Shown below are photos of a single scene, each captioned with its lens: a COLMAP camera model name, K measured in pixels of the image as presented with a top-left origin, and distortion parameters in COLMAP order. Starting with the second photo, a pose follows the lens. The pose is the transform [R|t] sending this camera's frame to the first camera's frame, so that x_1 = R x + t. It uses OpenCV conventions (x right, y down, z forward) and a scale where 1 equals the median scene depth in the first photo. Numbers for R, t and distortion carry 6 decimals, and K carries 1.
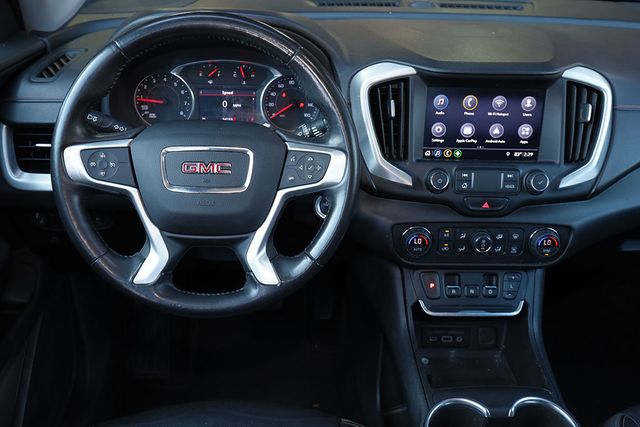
lens RADIAL K [[608.4, 0, 320.5], [0, 608.4, 212.9], [0, 0, 1]] dist [-0.000104, 0.000000]
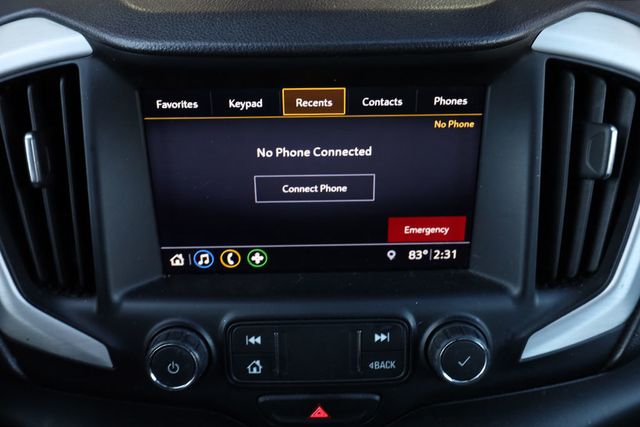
lens RADIAL K [[608.4, 0, 322.3], [0, 608.4, 210.8], [0, 0, 1]] dist [-0.000104, 0.000000]
pose [[0.999491, -0.024336, -0.020608, 0.280020], [0.026538, 0.993080, 0.114406, -0.172903], [0.017681, -0.114895, 0.993220, 0.640698]]
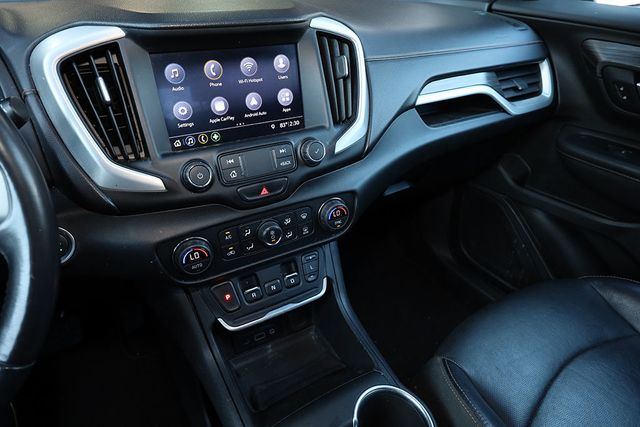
lens RADIAL K [[384.9, 0, 324.4], [0, 384.9, 214.9], [0, 0, 1]] dist [0.000017, 0.002078]
pose [[0.879932, -0.265855, 0.393751, 0.124978], [0.230210, 0.963572, 0.136131, -0.033939], [-0.415599, -0.029141, 0.909081, 0.475497]]
